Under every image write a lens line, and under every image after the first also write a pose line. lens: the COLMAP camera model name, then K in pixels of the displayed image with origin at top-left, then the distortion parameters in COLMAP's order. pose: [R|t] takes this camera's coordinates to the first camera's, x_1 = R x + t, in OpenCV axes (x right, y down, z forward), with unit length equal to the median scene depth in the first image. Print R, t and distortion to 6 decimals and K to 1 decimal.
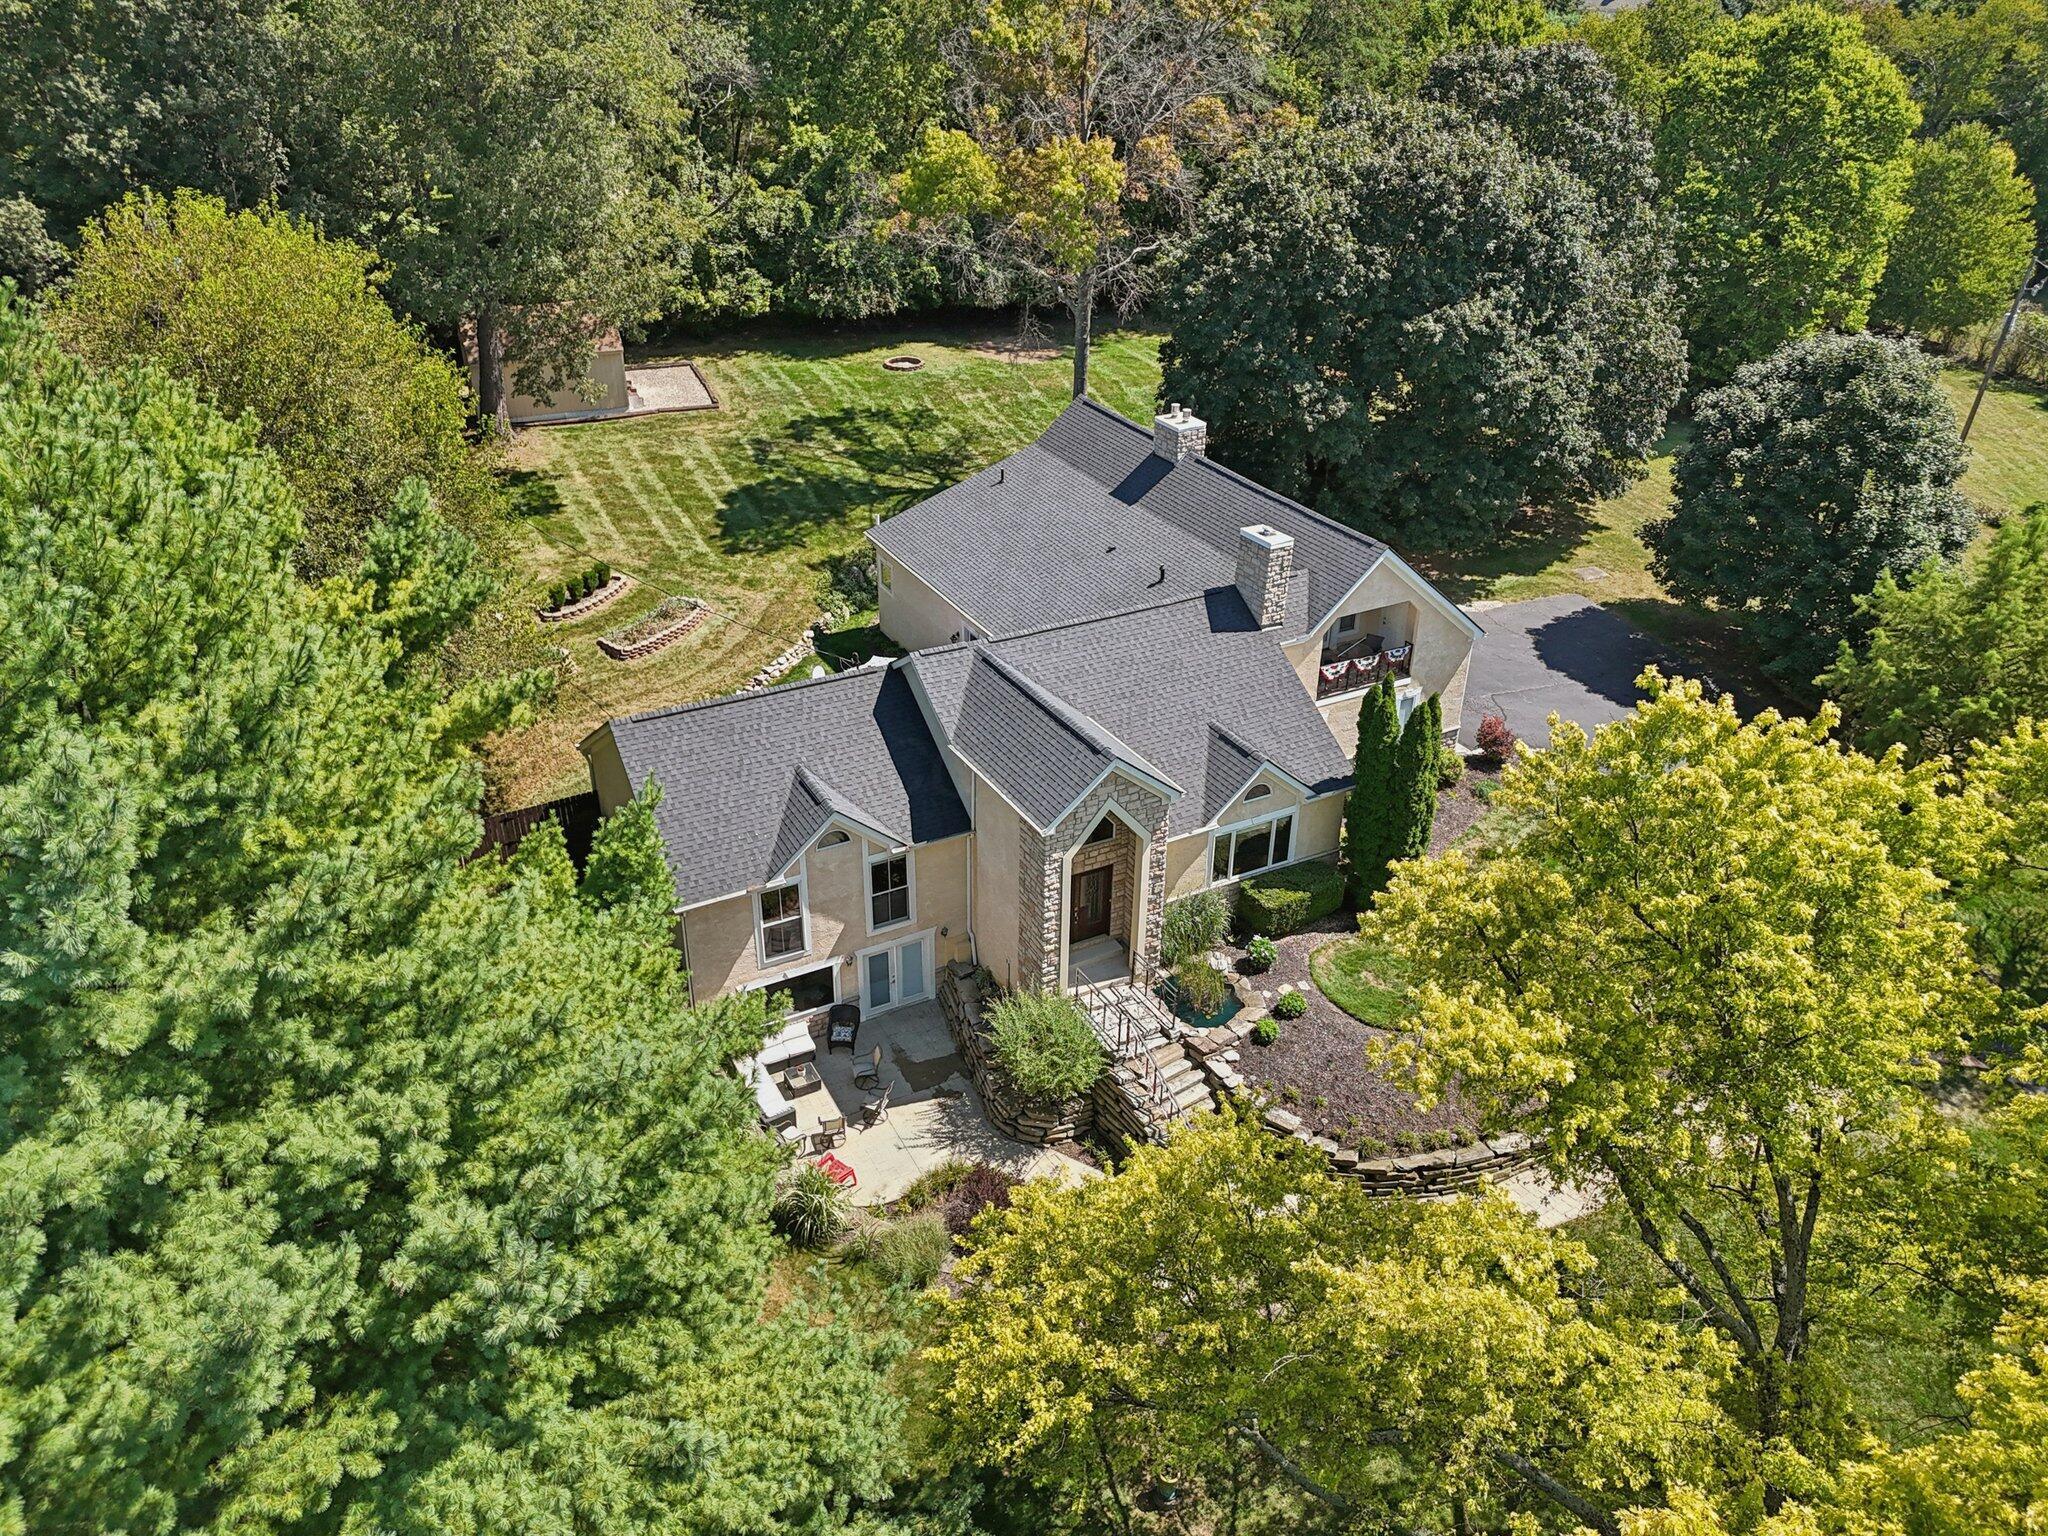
lens RADIAL K [[1494.5, 0, 1024.0], [0, 1494.5, 768.0], [0, 0, 1]] dist [0.073102, -0.068347]
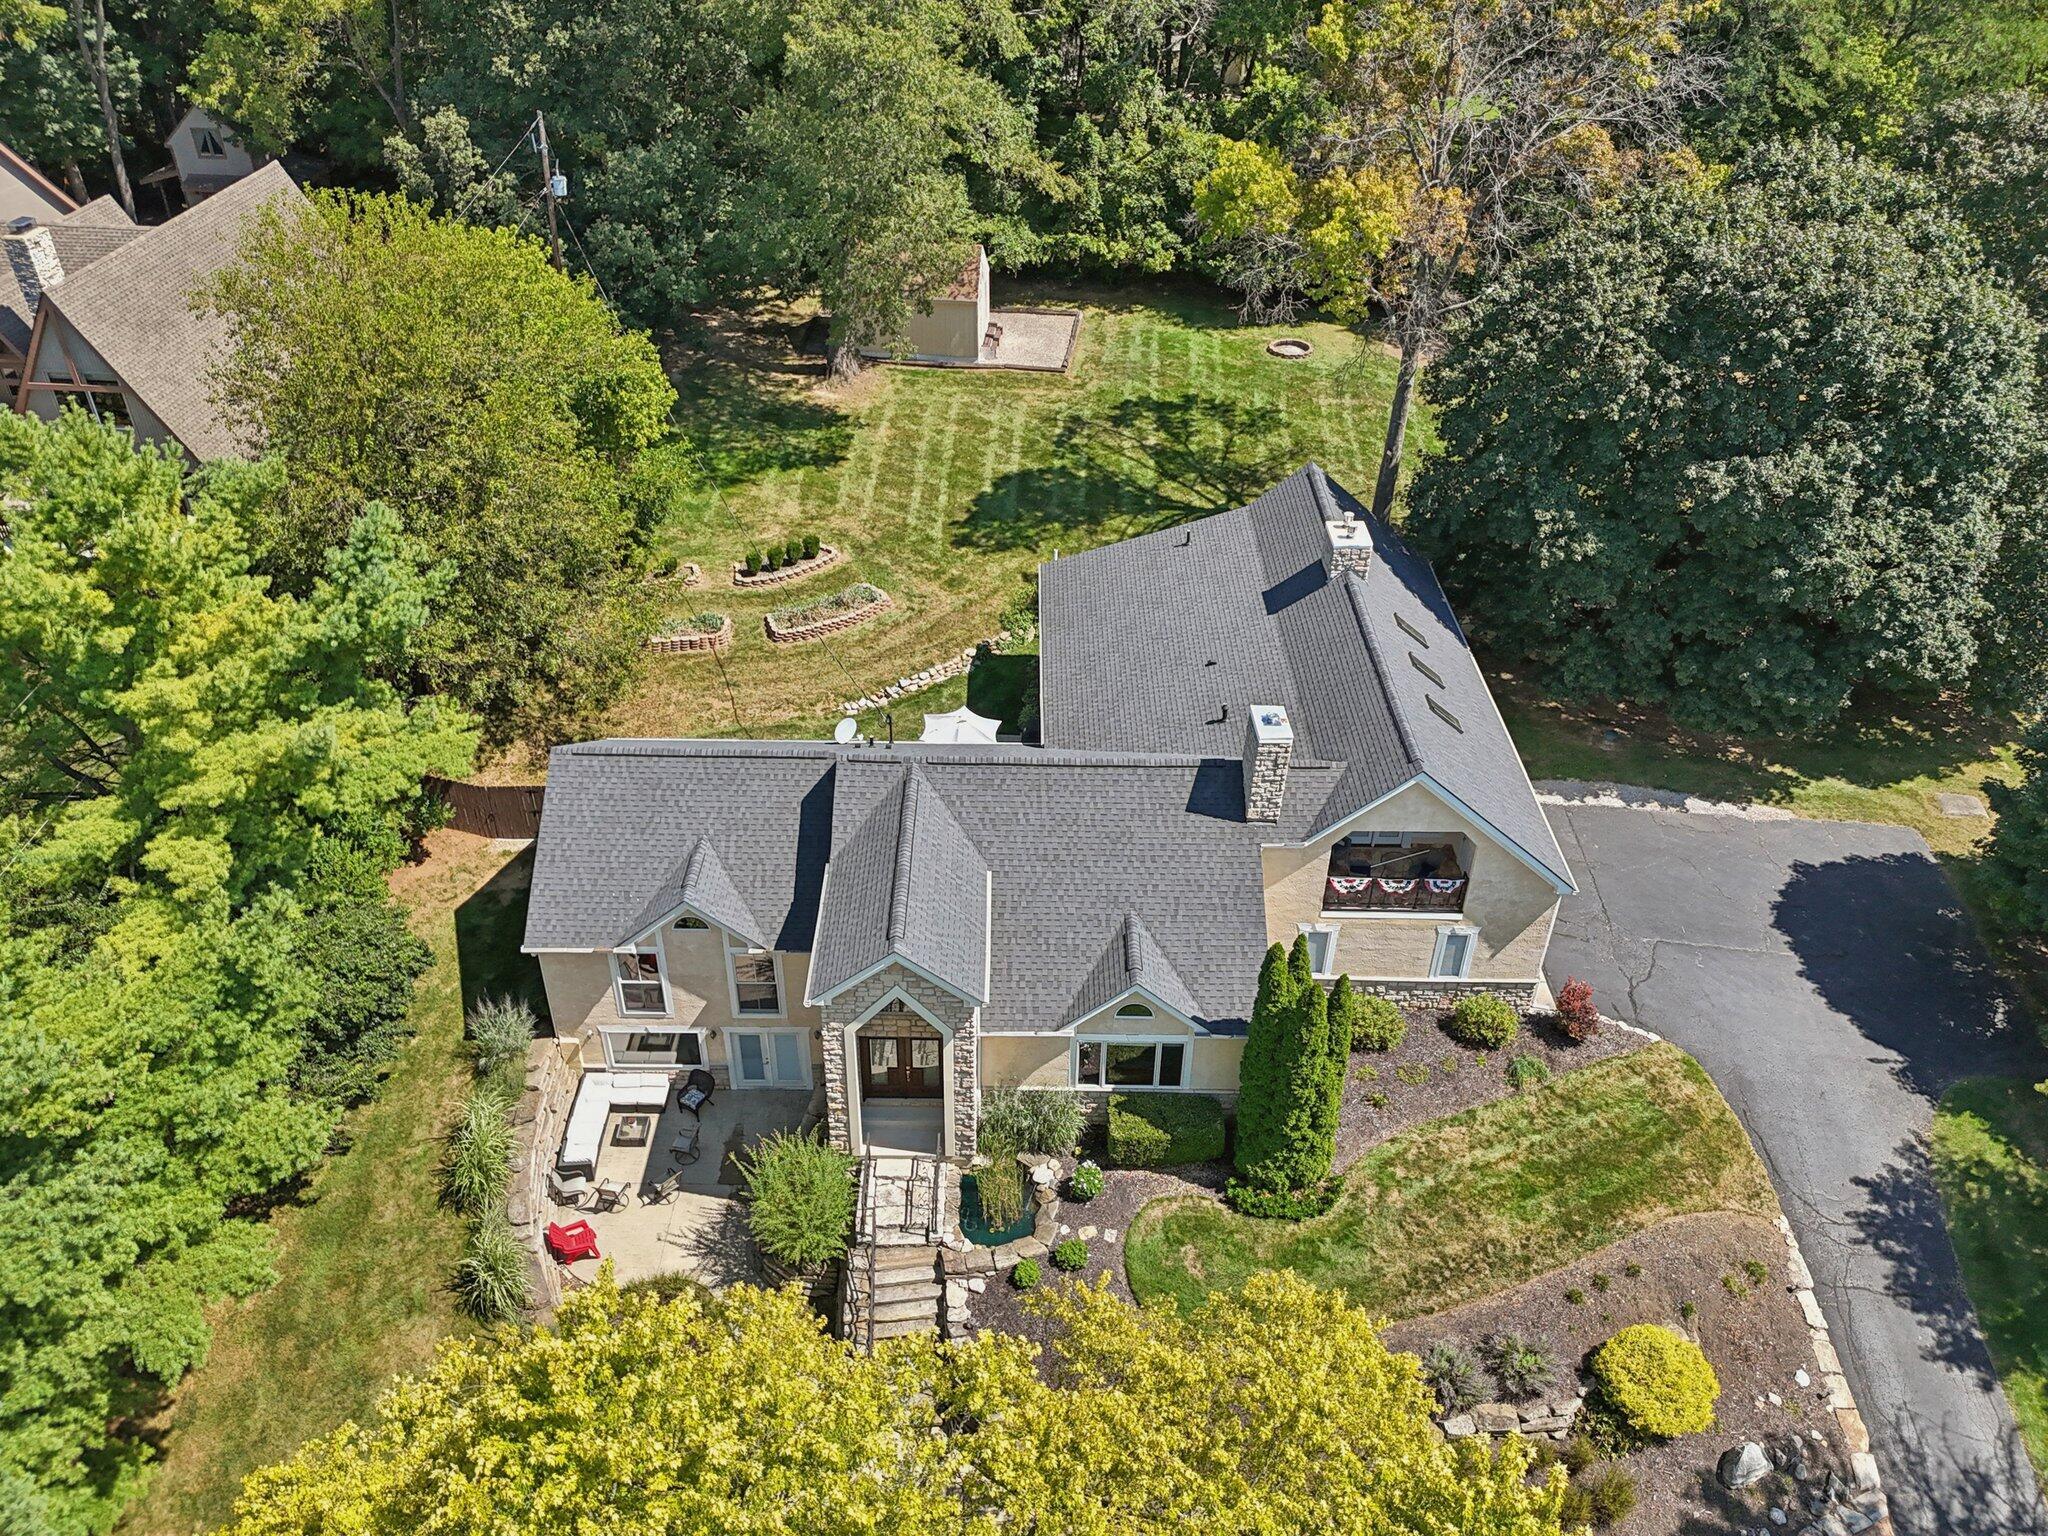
lens RADIAL K [[1497.3, 0, 1024.0], [0, 1497.3, 768.0], [0, 0, 1]] dist [0.090460, -0.106109]
pose [[0.883417, 0.277461, -0.377612, 0.290173], [-0.239706, 0.960015, 0.144609, -0.173644], [0.402636, -0.037234, 0.914602, 0.117446]]
